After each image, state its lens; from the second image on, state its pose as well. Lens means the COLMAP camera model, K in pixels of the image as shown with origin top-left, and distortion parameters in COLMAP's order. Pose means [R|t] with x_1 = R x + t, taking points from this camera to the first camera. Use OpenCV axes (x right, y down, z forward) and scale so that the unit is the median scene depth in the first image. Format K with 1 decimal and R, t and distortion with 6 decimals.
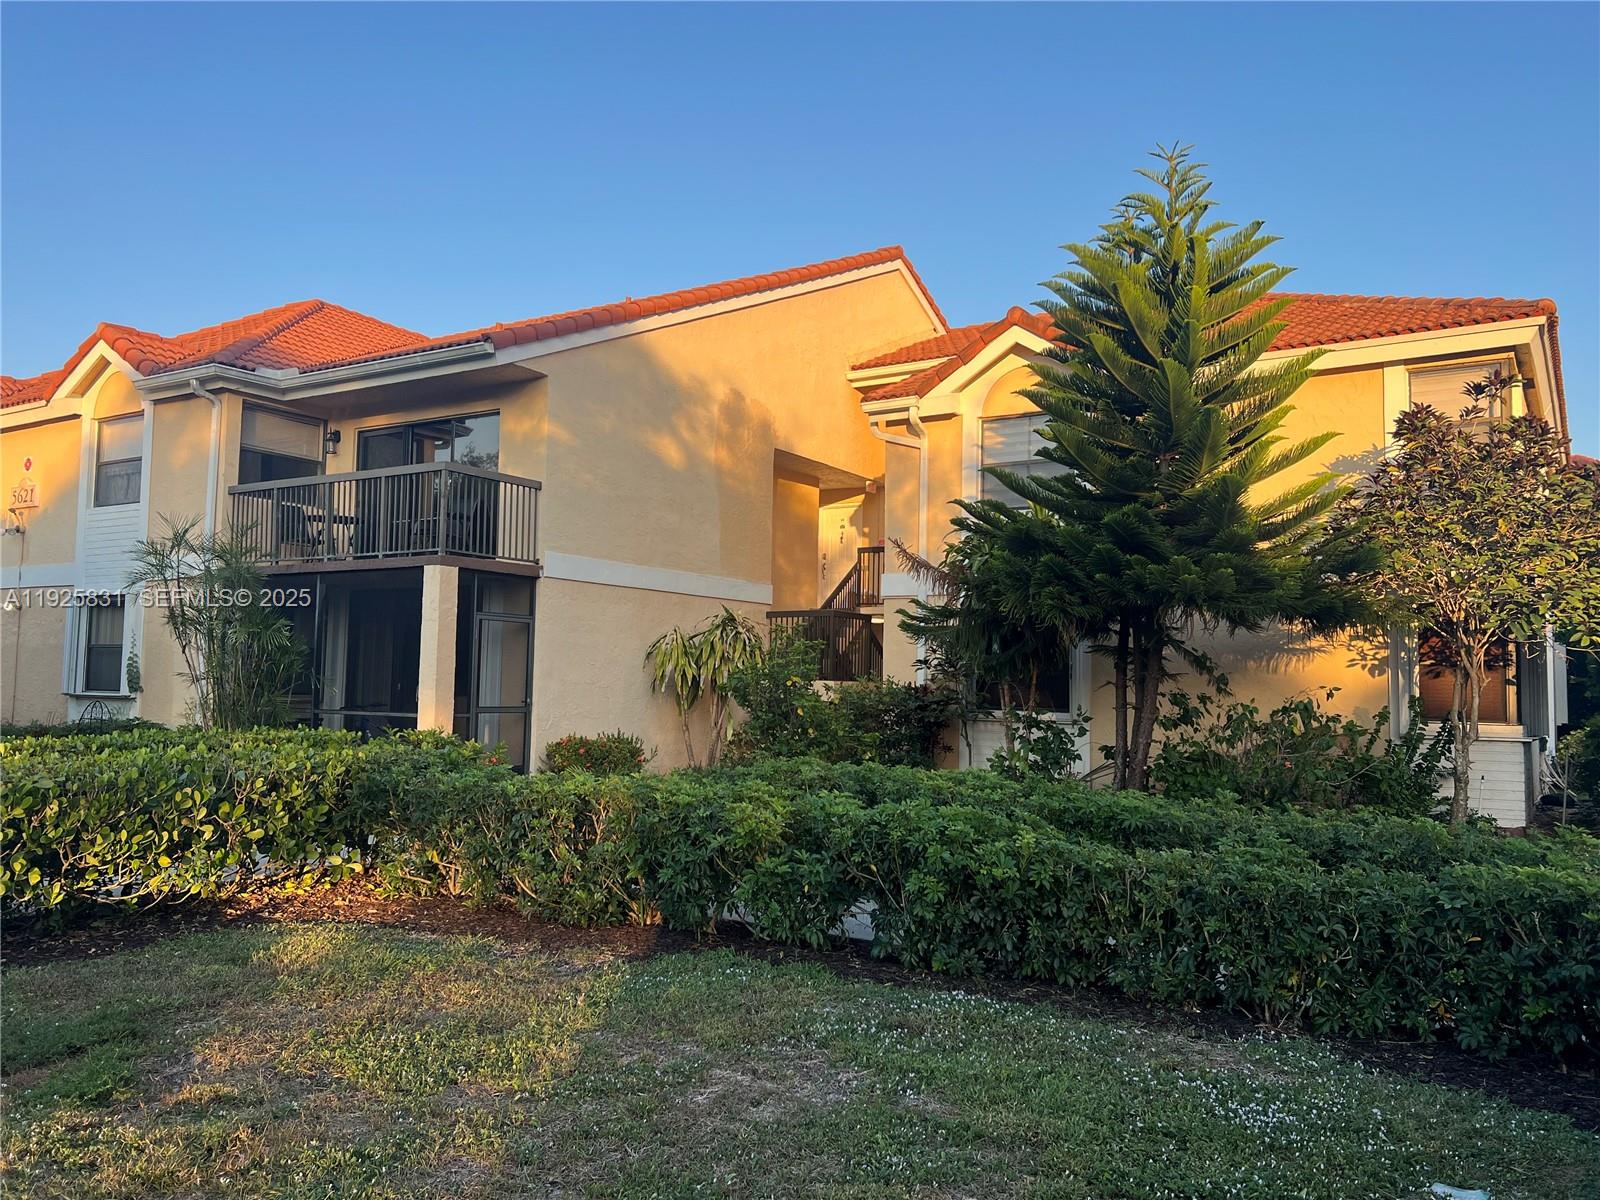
lens RADIAL K [[1261.4, 0, 800.0], [0, 1261.4, 600.0], [0, 0, 1]] dist [0.010761, 0.001848]
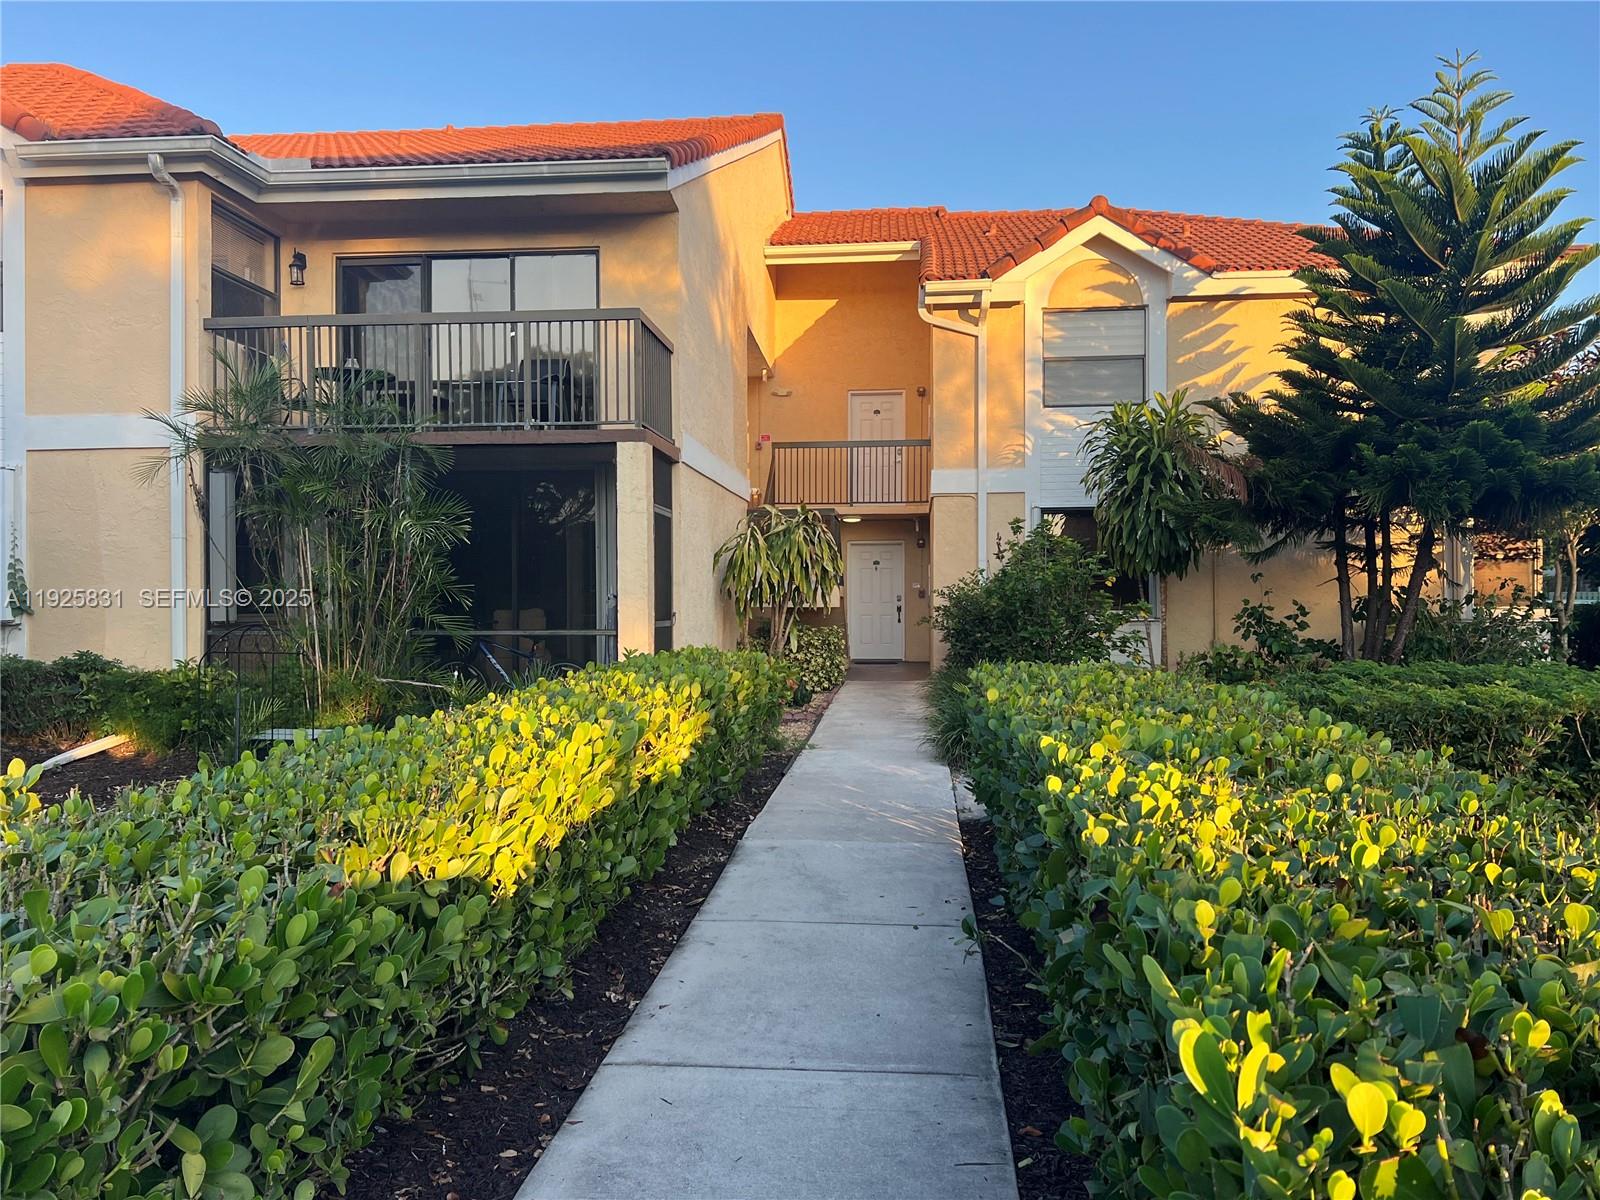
lens RADIAL K [[1230.9, 0, 800.0], [0, 1230.9, 600.0], [0, 0, 1]] dist [0.008009, 0.000355]
pose [[0.892675, -0.023322, 0.450098, -0.454307], [-0.012058, 0.997067, 0.075576, 0.009508], [-0.450540, -0.072892, 0.889775, 0.226521]]
